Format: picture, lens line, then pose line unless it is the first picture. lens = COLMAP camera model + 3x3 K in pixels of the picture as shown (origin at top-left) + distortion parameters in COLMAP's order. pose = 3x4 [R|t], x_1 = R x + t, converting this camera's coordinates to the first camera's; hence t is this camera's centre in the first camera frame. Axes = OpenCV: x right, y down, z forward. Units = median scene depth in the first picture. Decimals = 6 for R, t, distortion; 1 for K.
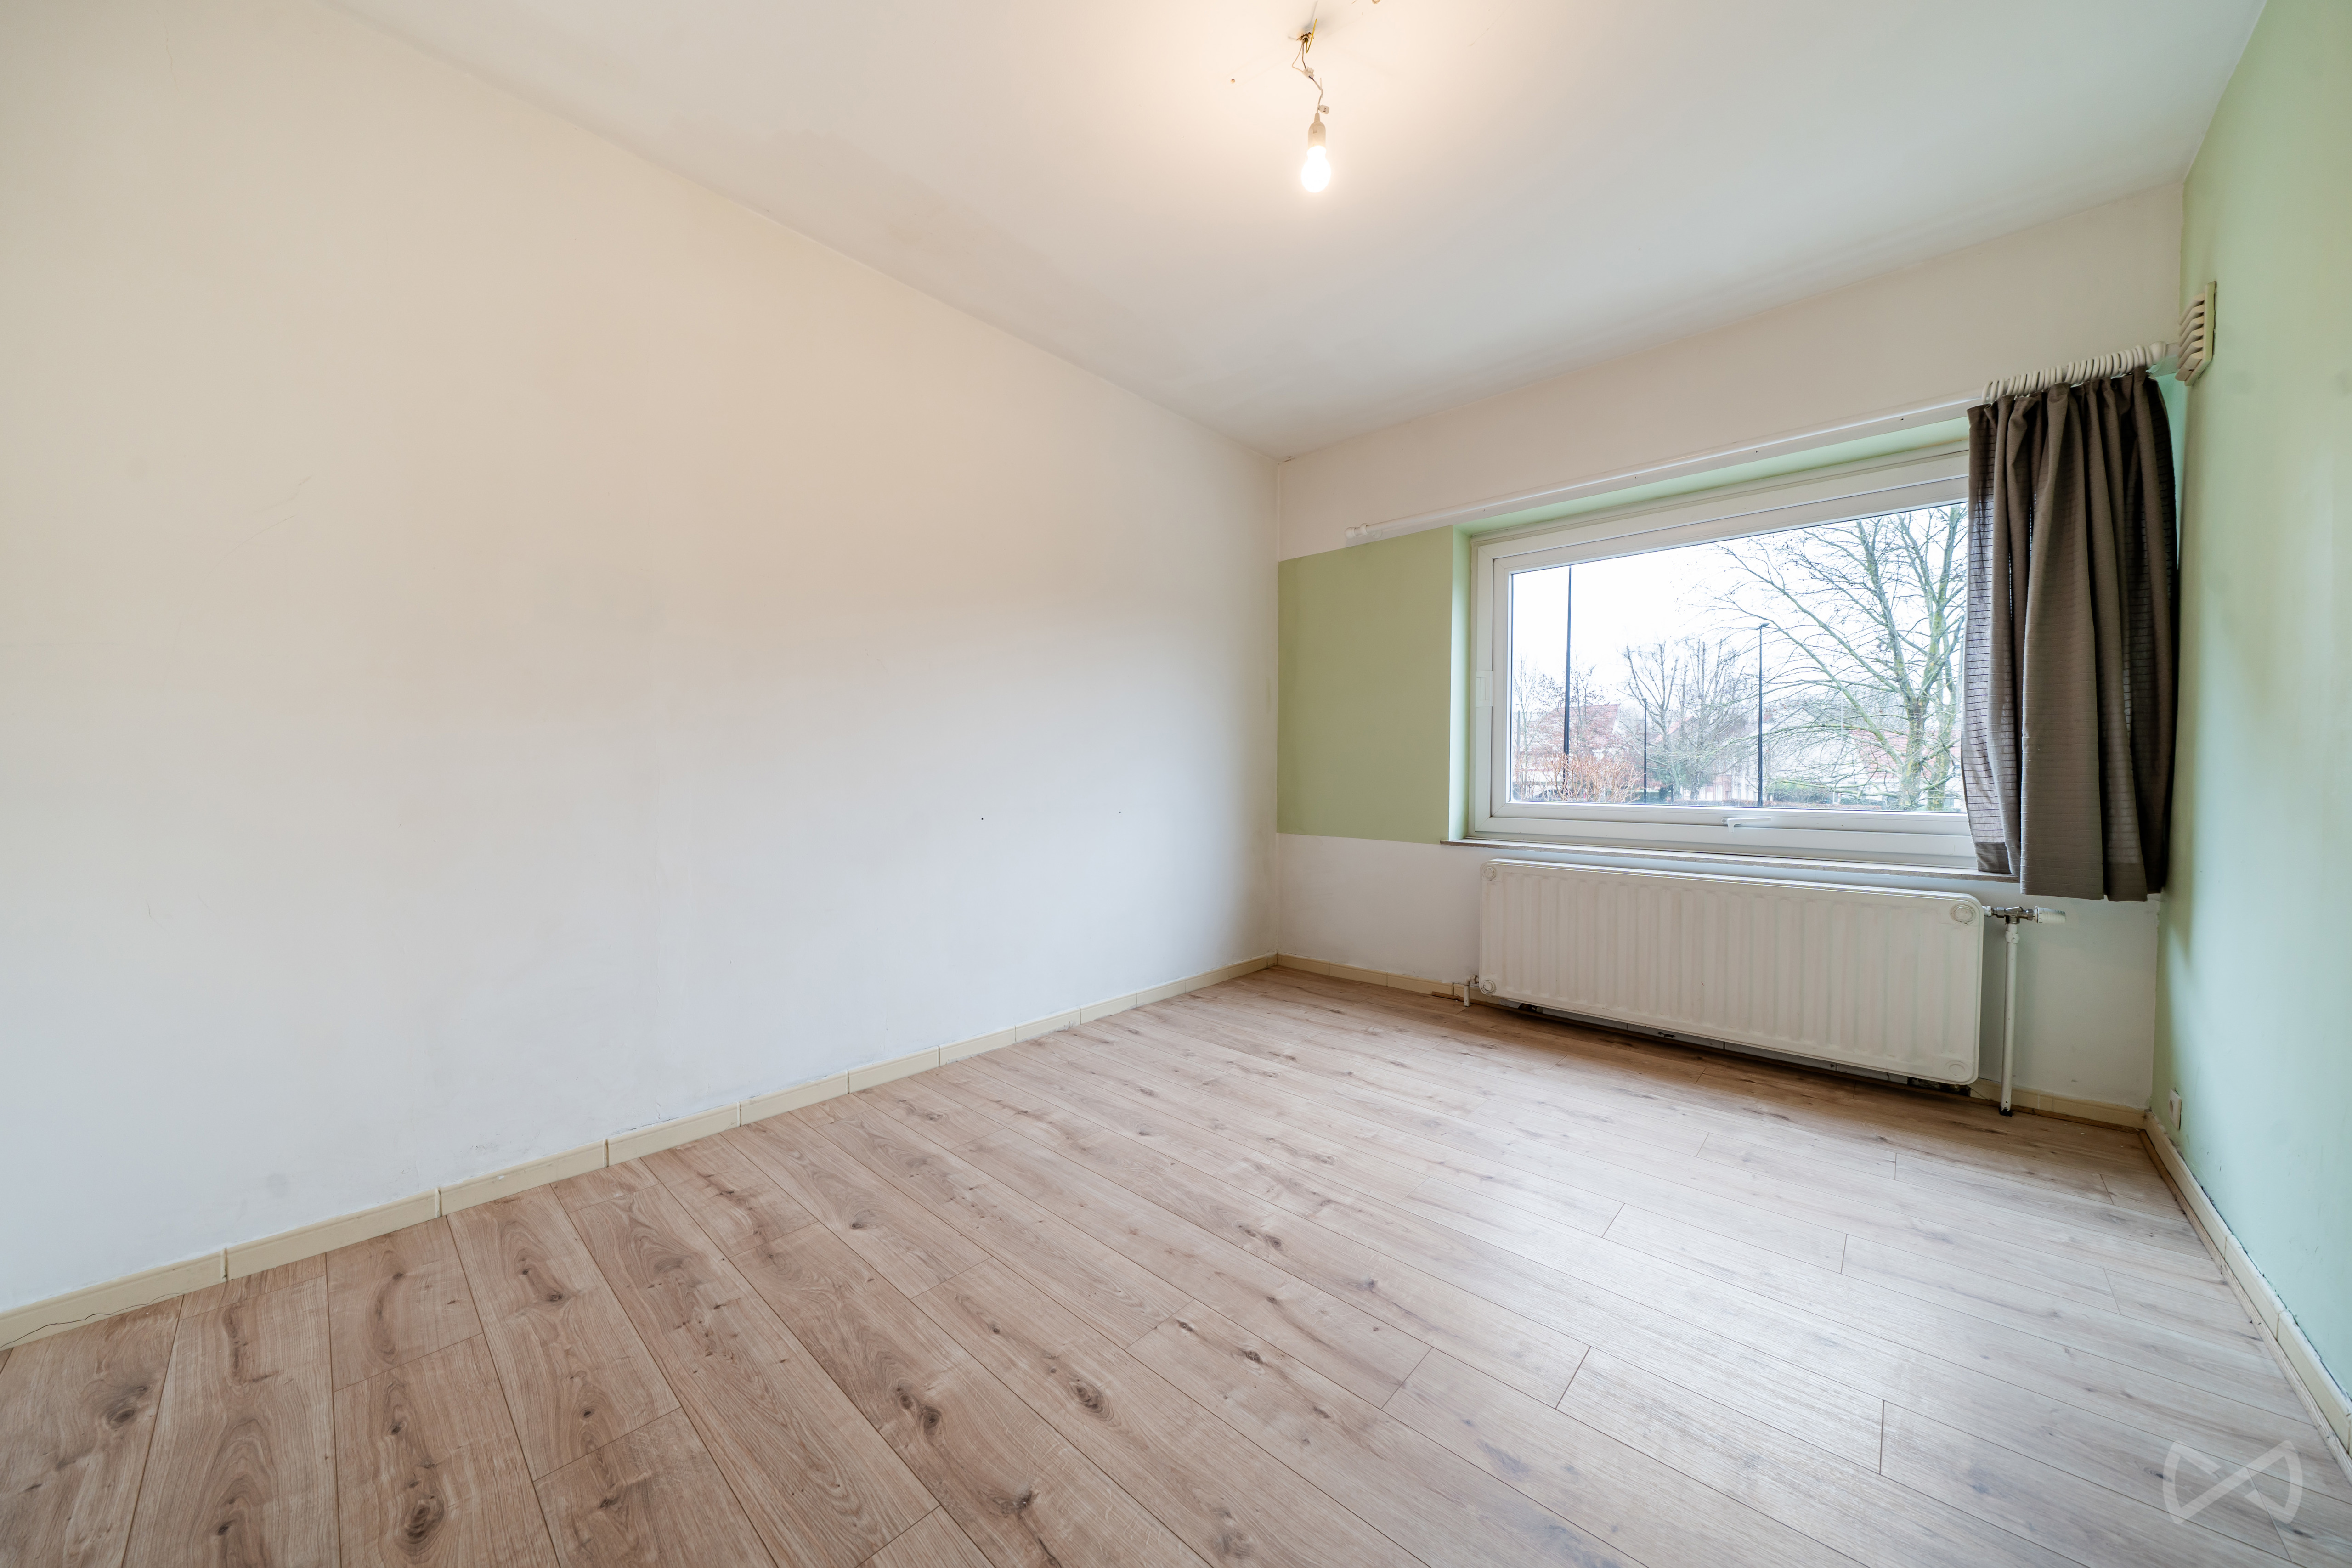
lens RADIAL K [[801.4, 0, 1179.5], [0, 801.4, 791.8], [0, 0, 1]] dist [-0.000726, -0.000061]
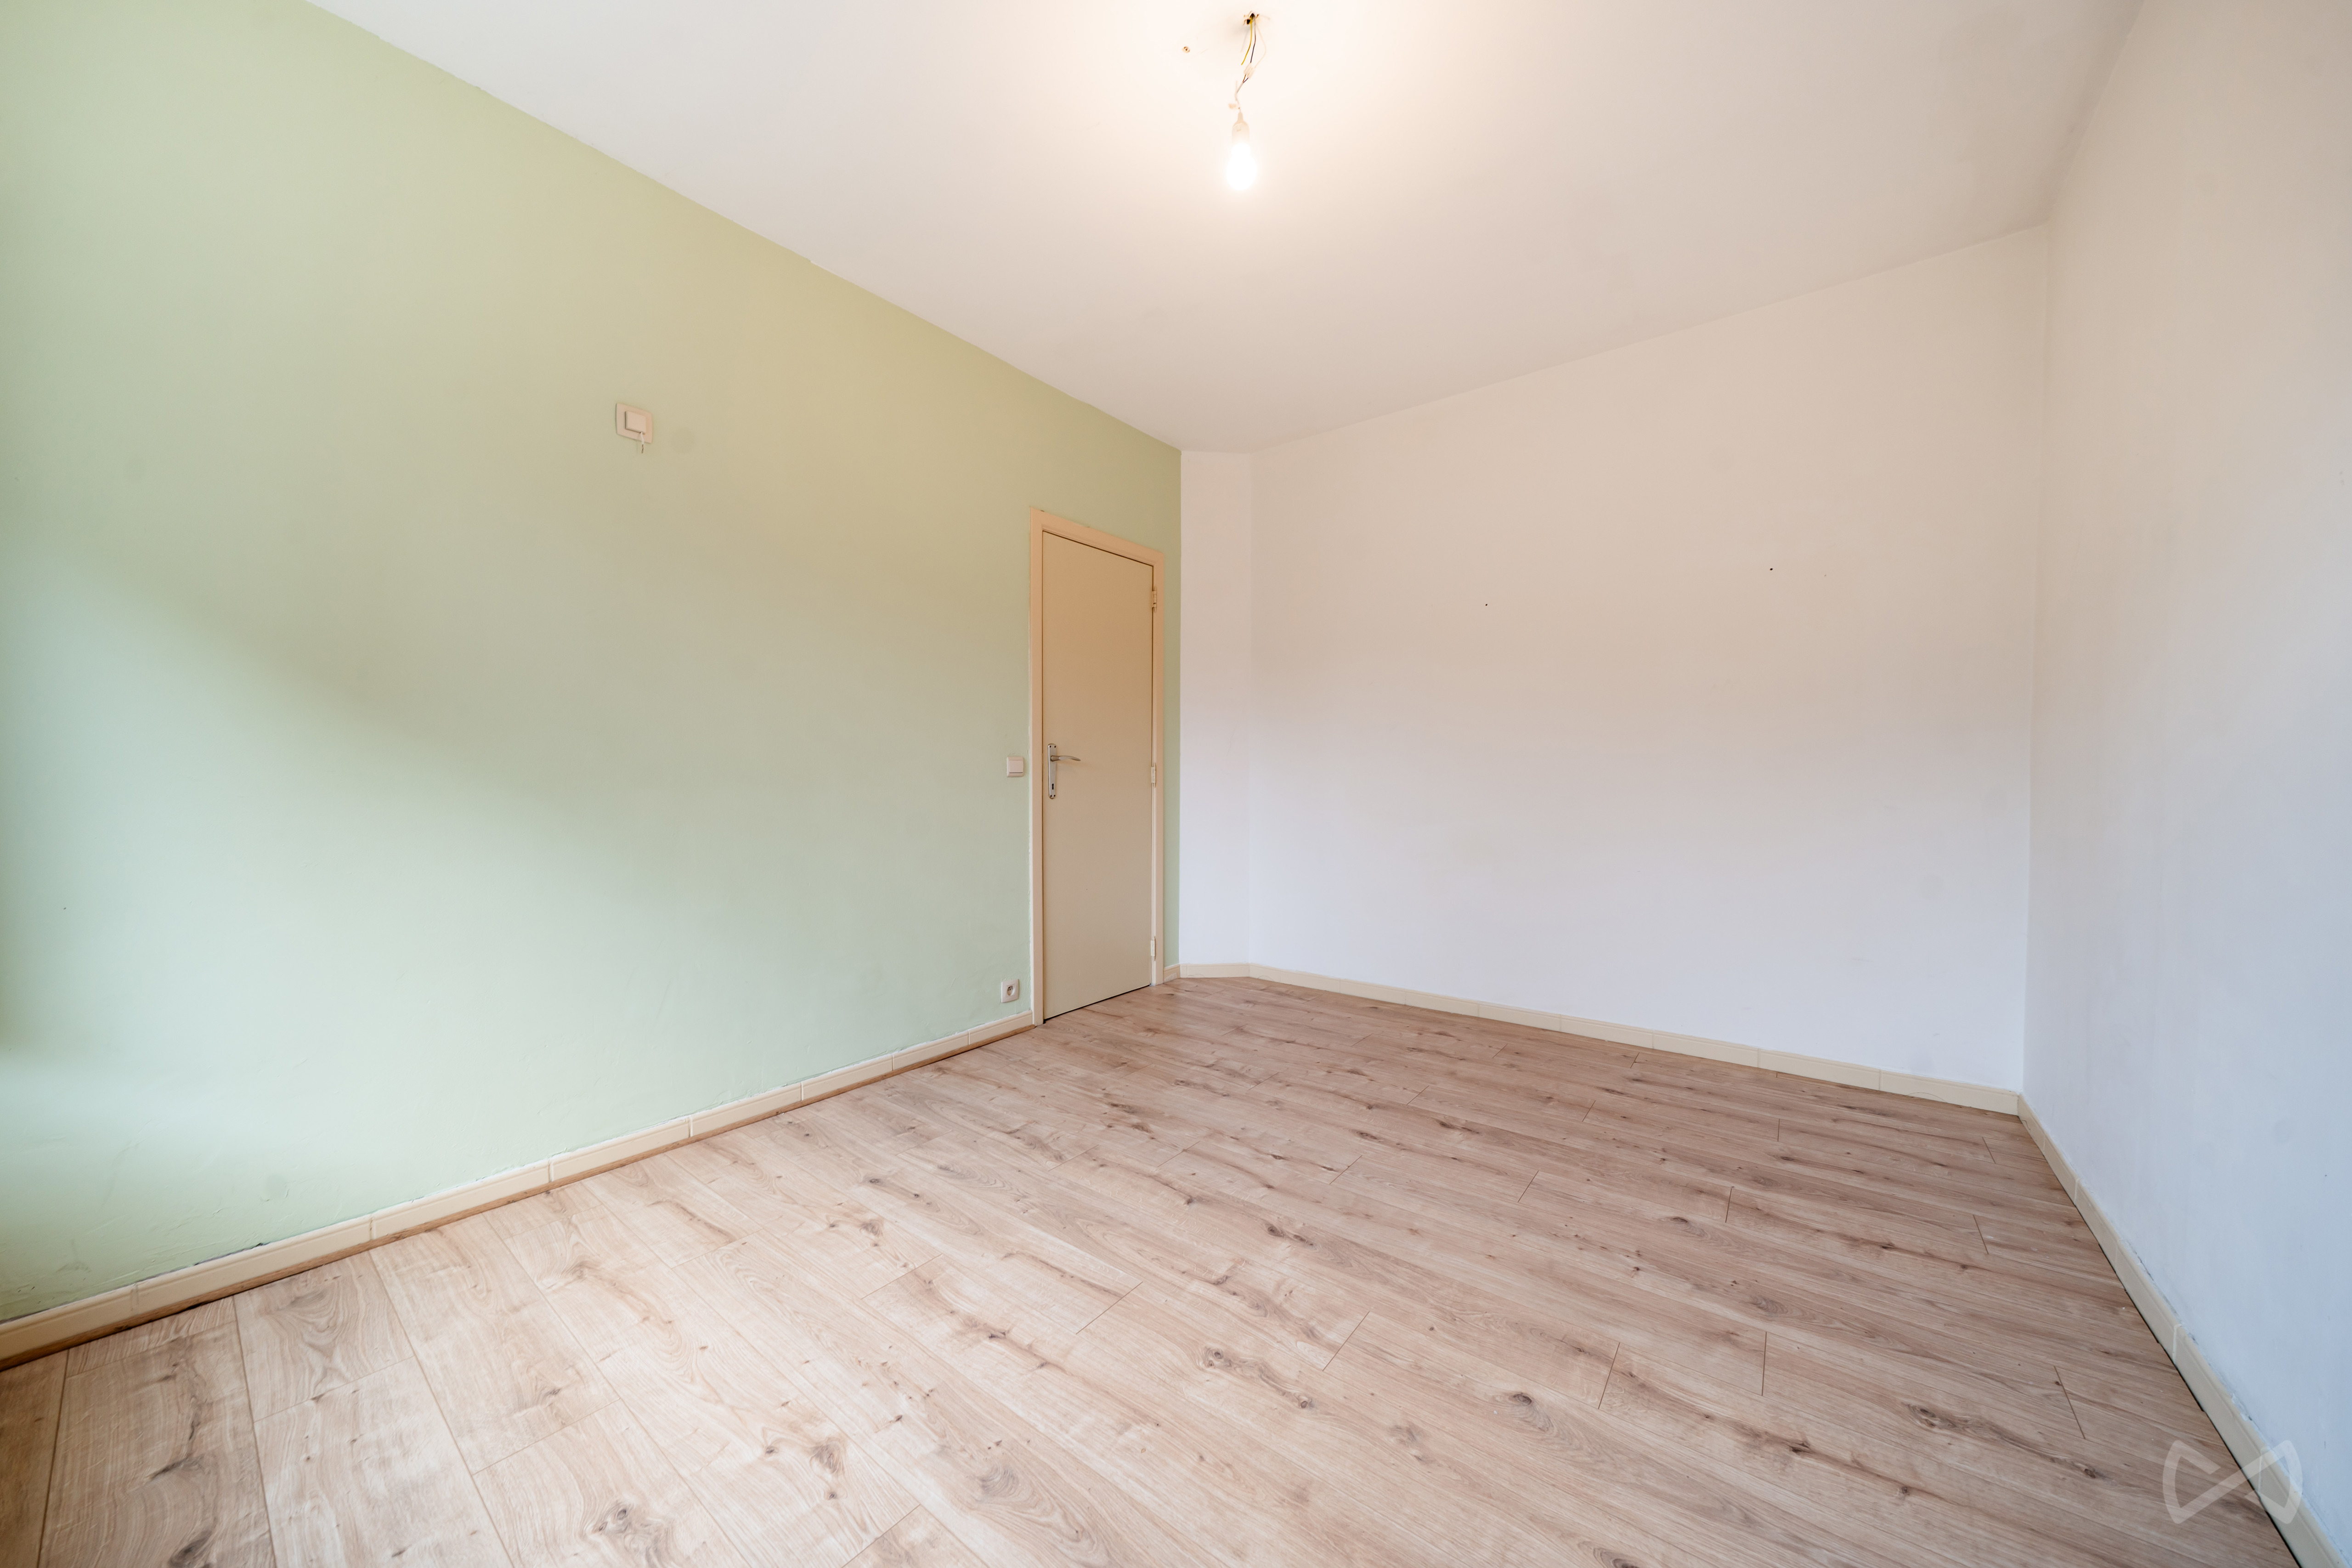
lens RADIAL K [[801.5, 0, 1179.5], [0, 801.5, 791.8], [0, 0, 1]] dist [-0.000726, -0.000061]
pose [[-0.996651, 0.001951, -0.081750, 0.306656], [-0.002258, 0.998677, 0.051369, -0.051108], [0.081742, 0.051381, -0.995328, 1.884916]]
